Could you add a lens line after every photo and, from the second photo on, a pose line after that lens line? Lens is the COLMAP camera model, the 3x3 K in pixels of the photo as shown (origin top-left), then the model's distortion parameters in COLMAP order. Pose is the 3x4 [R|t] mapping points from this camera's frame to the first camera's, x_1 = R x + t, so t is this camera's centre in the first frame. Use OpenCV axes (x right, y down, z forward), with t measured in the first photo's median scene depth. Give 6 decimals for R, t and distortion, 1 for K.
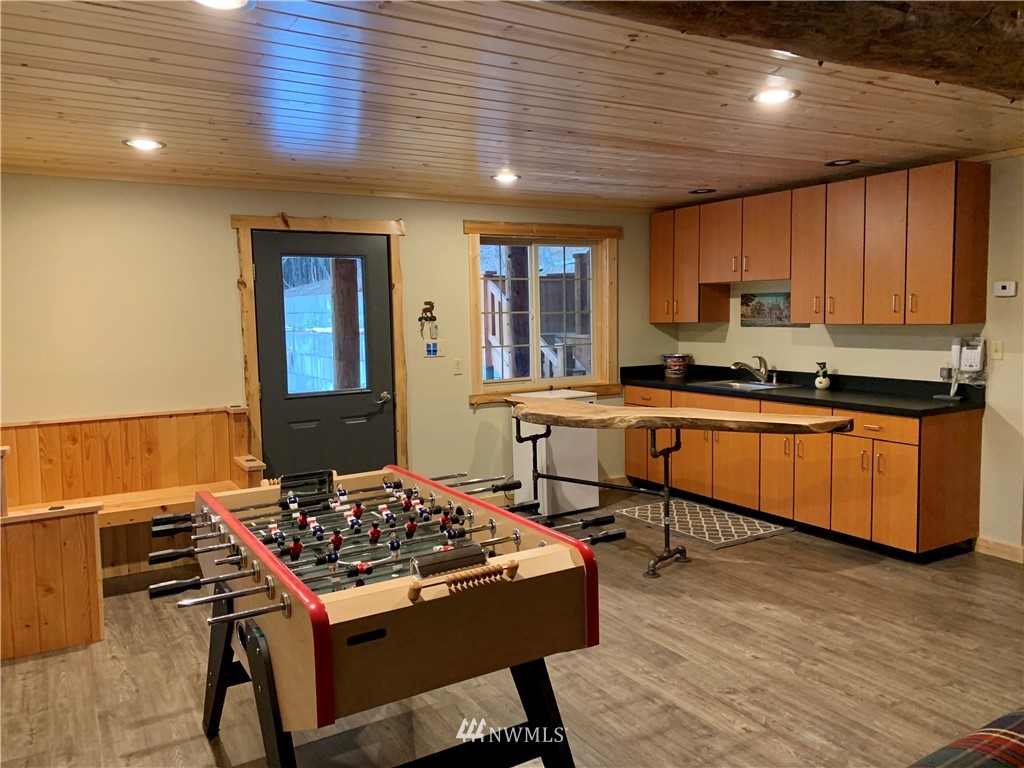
lens RADIAL K [[763.2, 0, 512.5], [0, 763.2, 371.2], [0, 0, 1]] dist [0.022049, -0.007574]
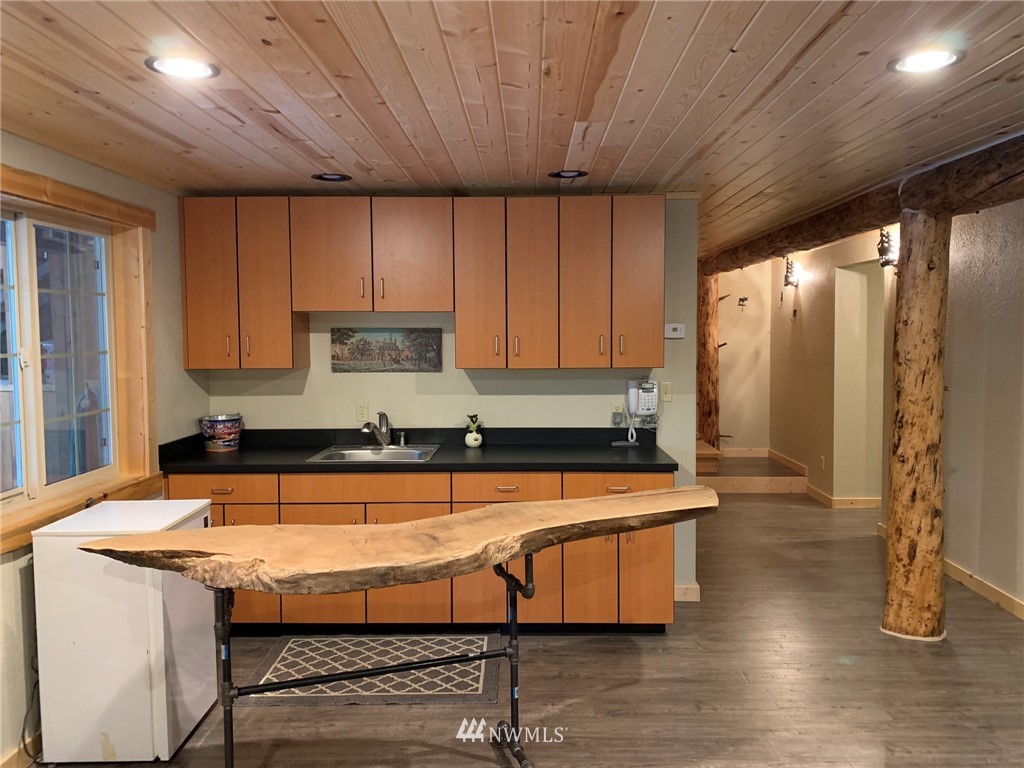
lens RADIAL K [[763.2, 0, 512.5], [0, 763.2, 371.2], [0, 0, 1]] dist [0.022049, -0.007574]
pose [[0.535770, -0.026150, 0.843959, -0.251951], [0.062933, 0.997977, -0.009030, -0.047138], [-0.842015, 0.057951, 0.536332, 0.521922]]
